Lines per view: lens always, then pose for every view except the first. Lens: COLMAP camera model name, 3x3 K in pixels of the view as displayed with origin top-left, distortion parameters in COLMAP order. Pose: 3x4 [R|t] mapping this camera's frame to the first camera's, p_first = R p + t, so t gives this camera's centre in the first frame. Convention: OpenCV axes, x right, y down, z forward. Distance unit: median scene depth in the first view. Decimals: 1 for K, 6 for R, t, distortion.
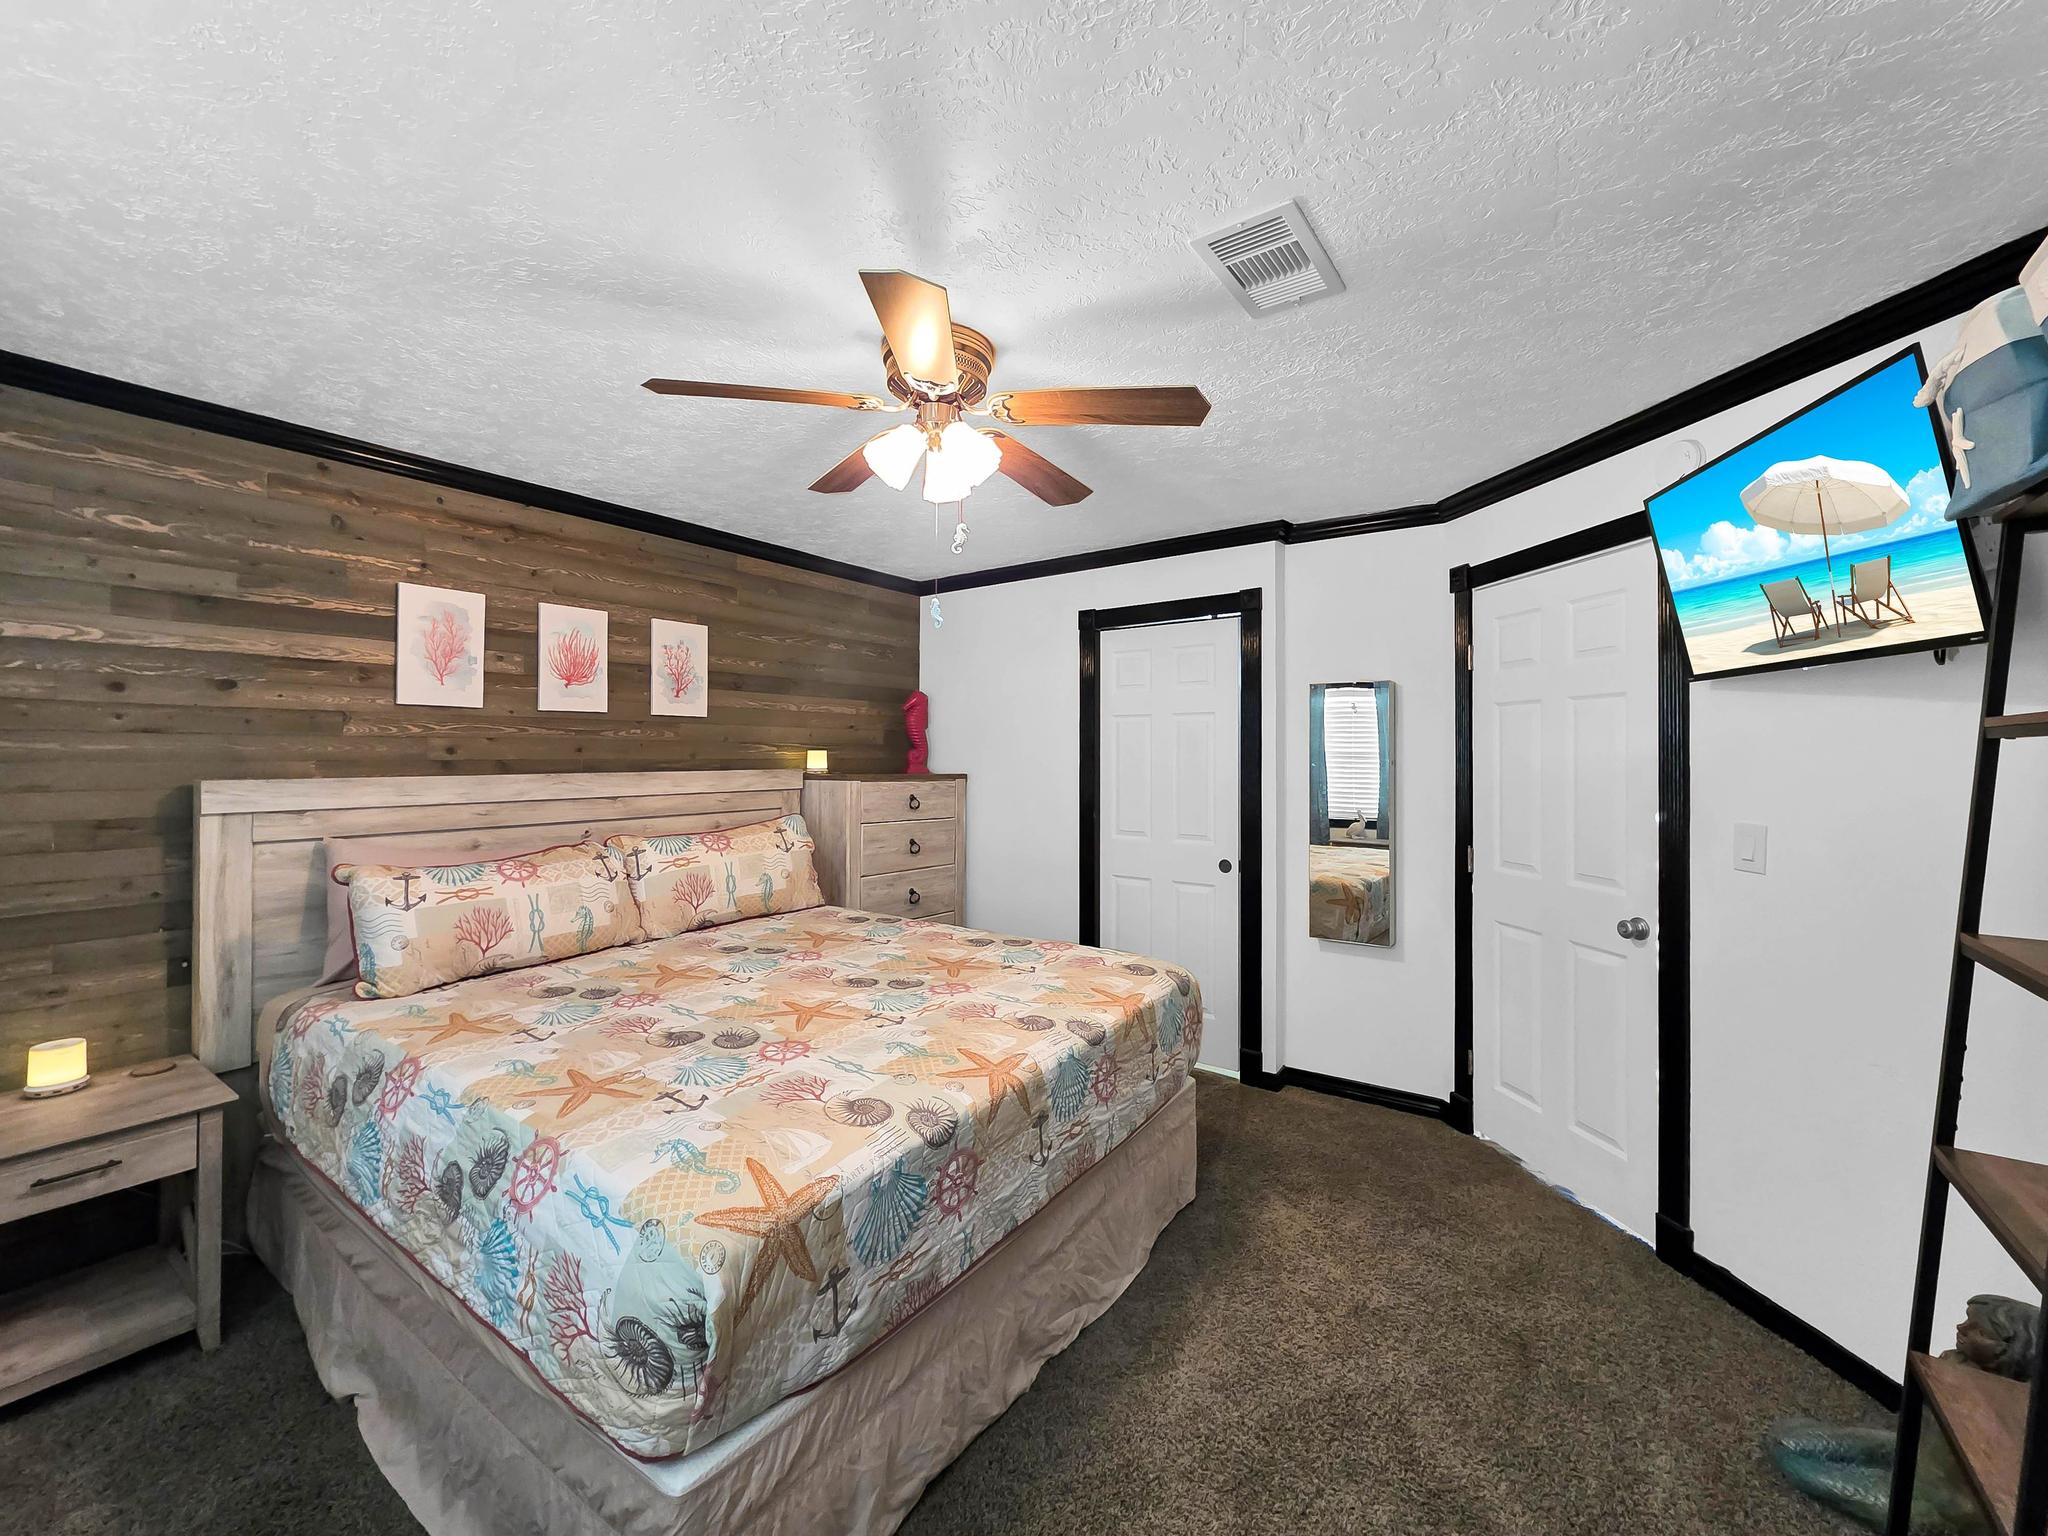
lens RADIAL K [[835.0, 0, 1025.0], [0, 835.0, 745.2], [0, 0, 1]] dist [-0.000559, -0.000083]
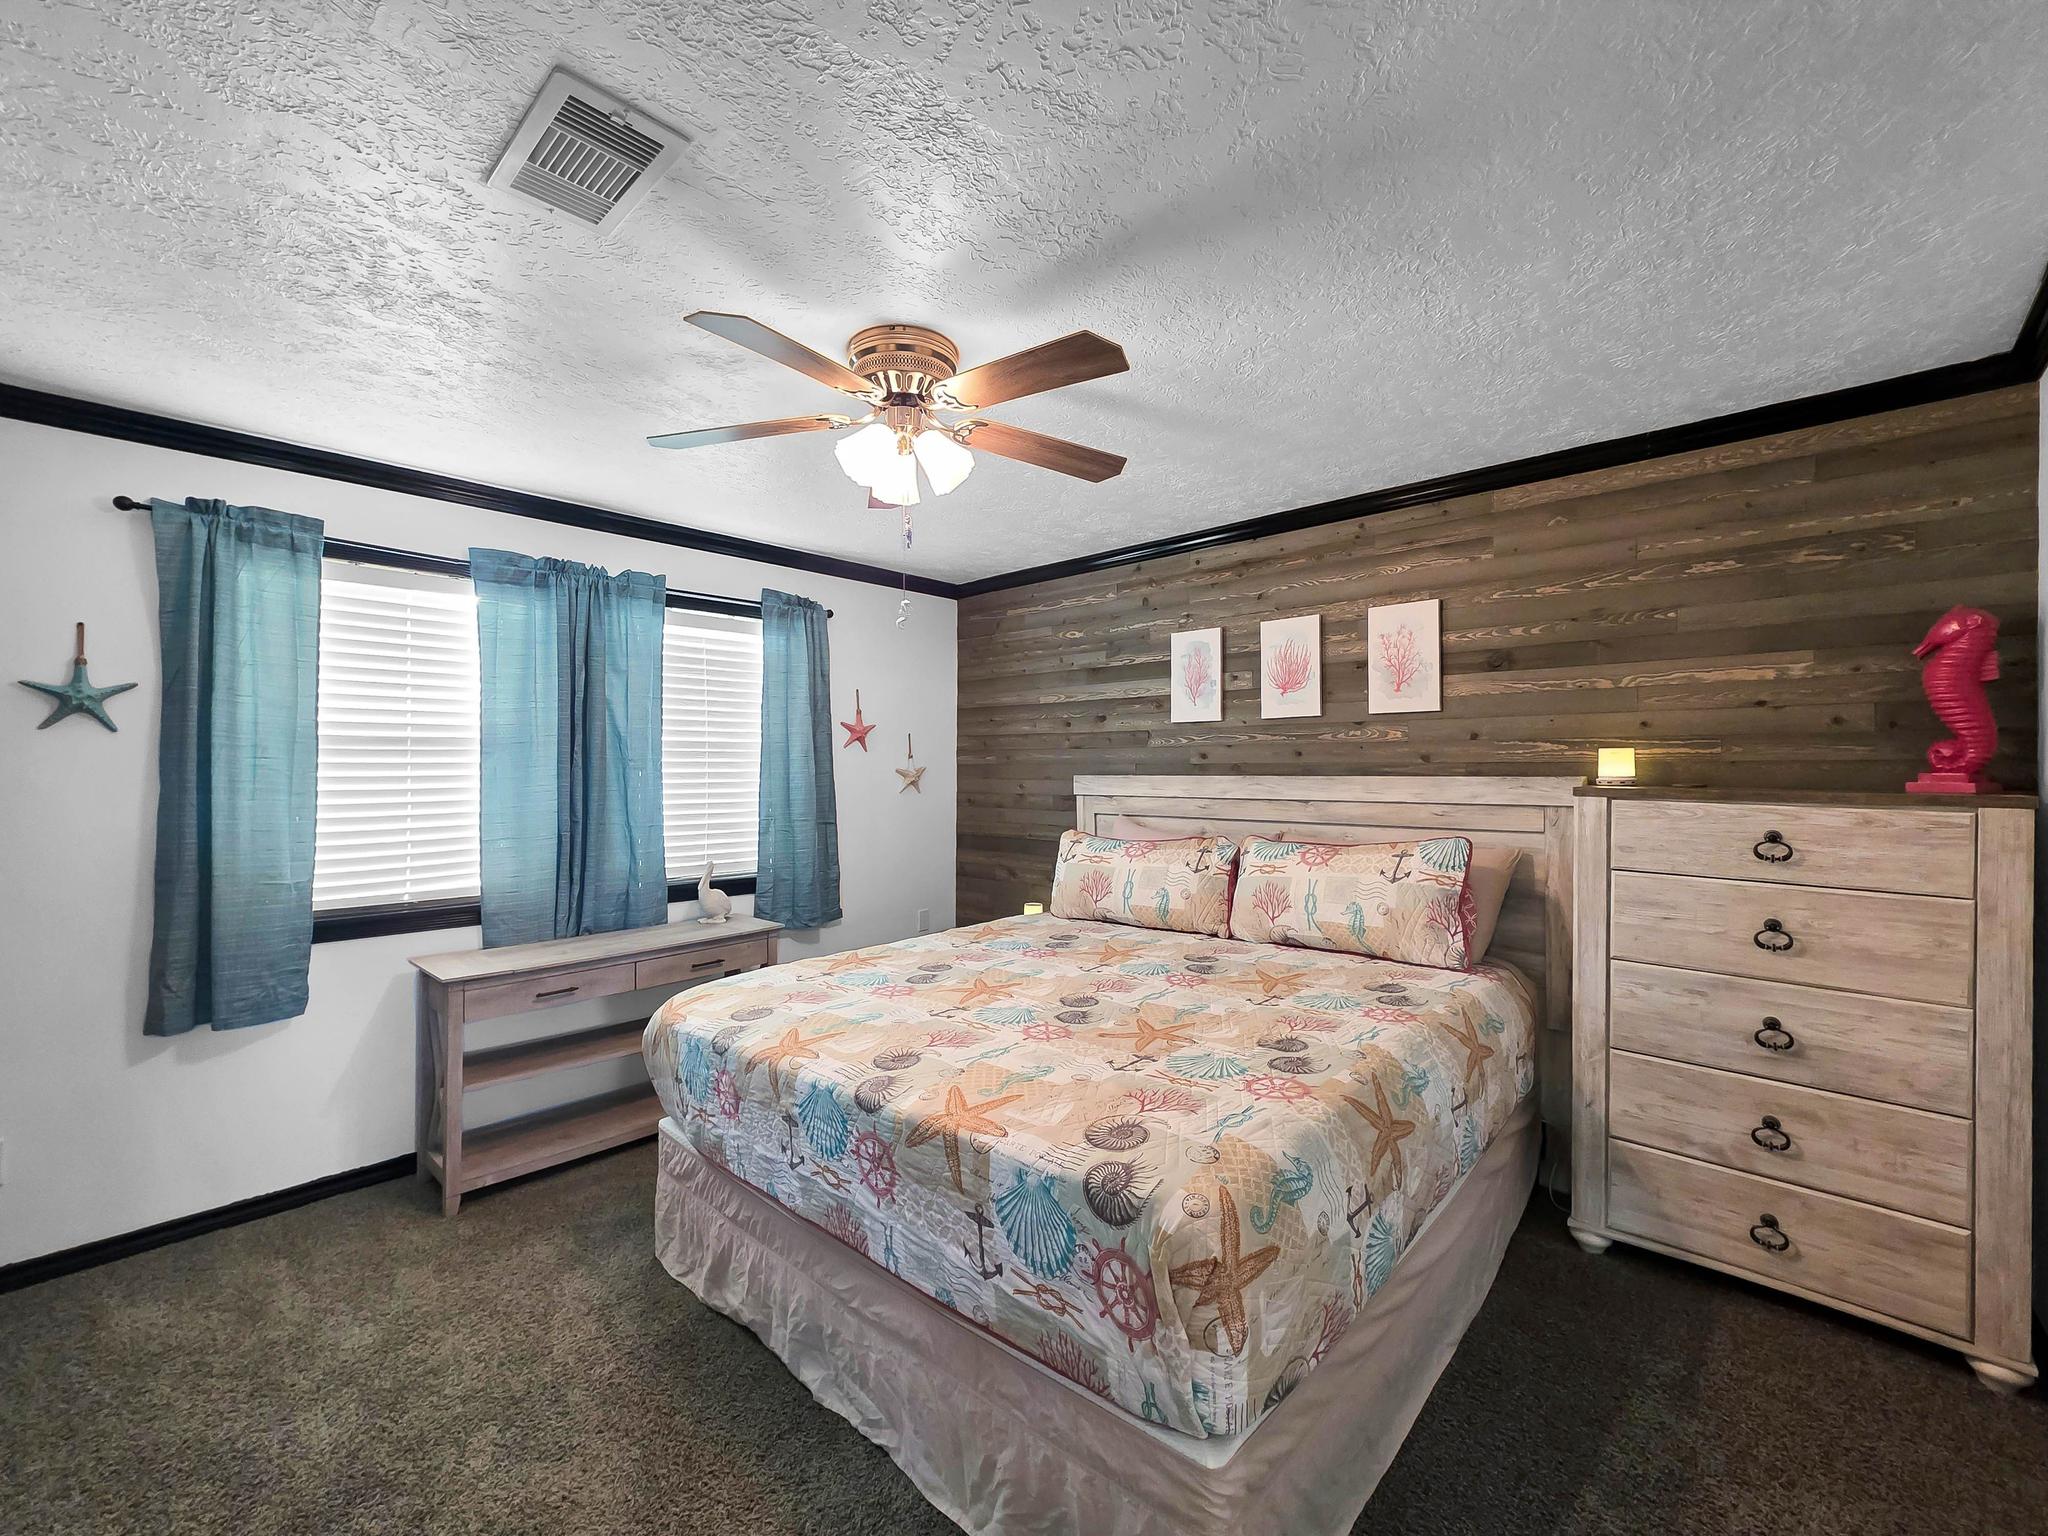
lens RADIAL K [[828.1, 0, 1005.2], [0, 828.1, 763.4], [0, 0, 1]] dist [0.009364, -0.000097]
pose [[-0.133167, -0.003431, -0.991088, 0.665184], [0.015891, 0.999858, -0.005596, 0.021575], [0.990966, -0.016494, -0.133093, 0.955823]]
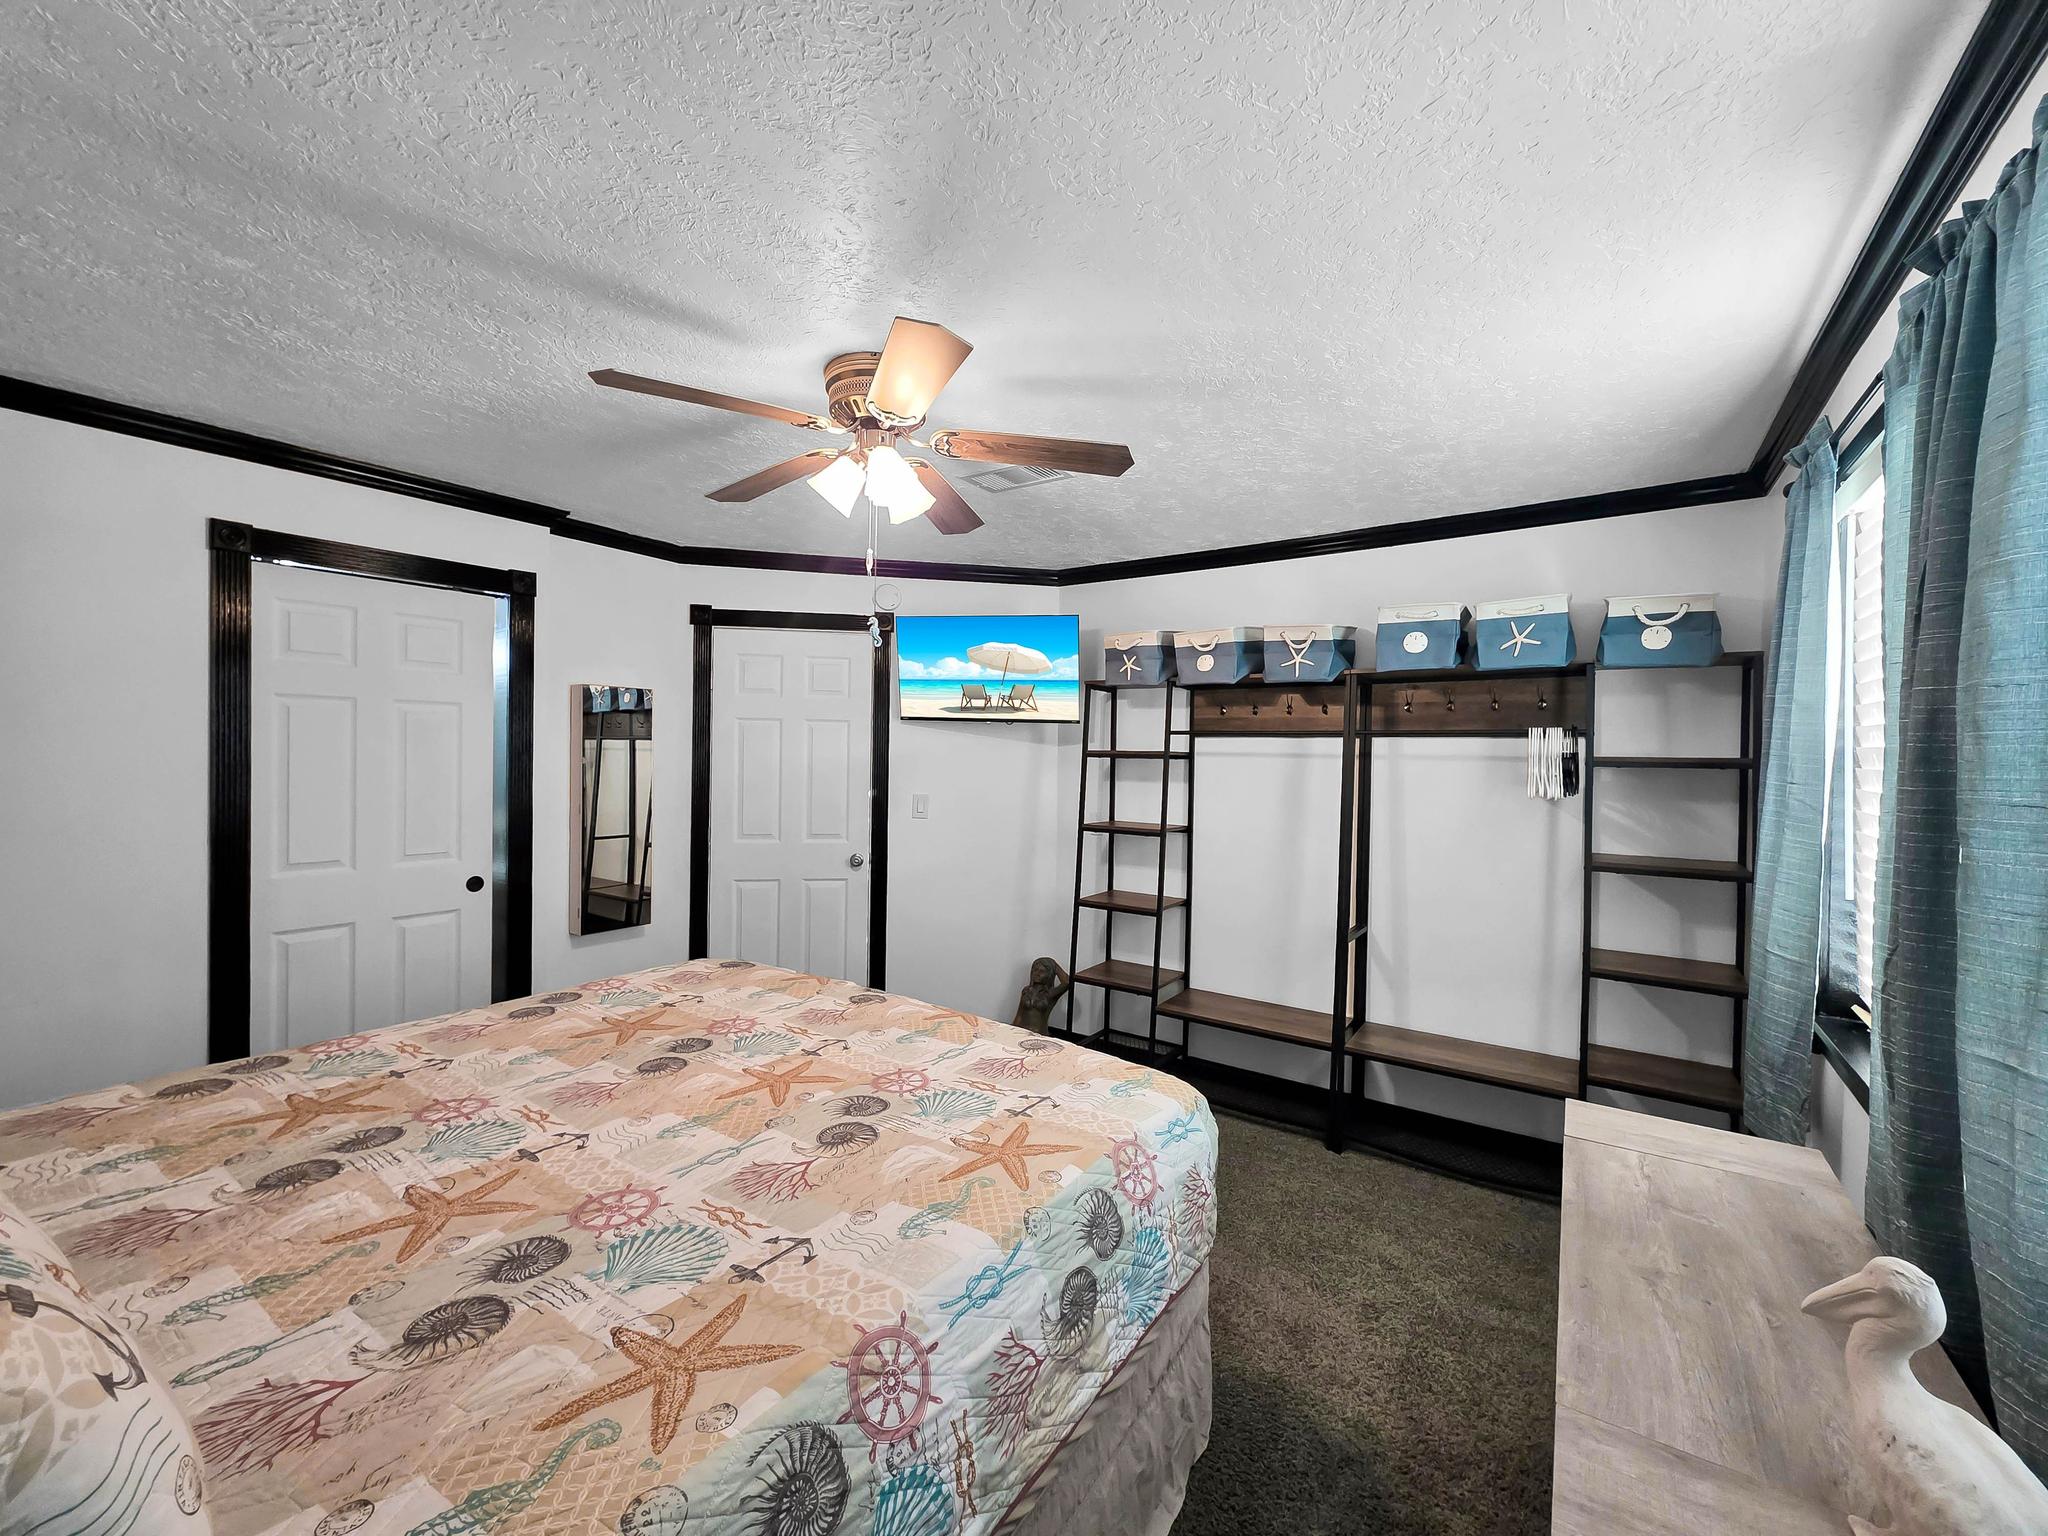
lens RADIAL K [[835.0, 0, 1025.0], [0, 835.0, 745.2], [0, 0, 1]] dist [-0.000559, -0.000083]
pose [[-0.025109, 0.005980, 0.999667, -0.894443], [-0.032274, 0.999456, -0.006790, -0.014384], [-0.999164, -0.032434, -0.024903, 0.636812]]
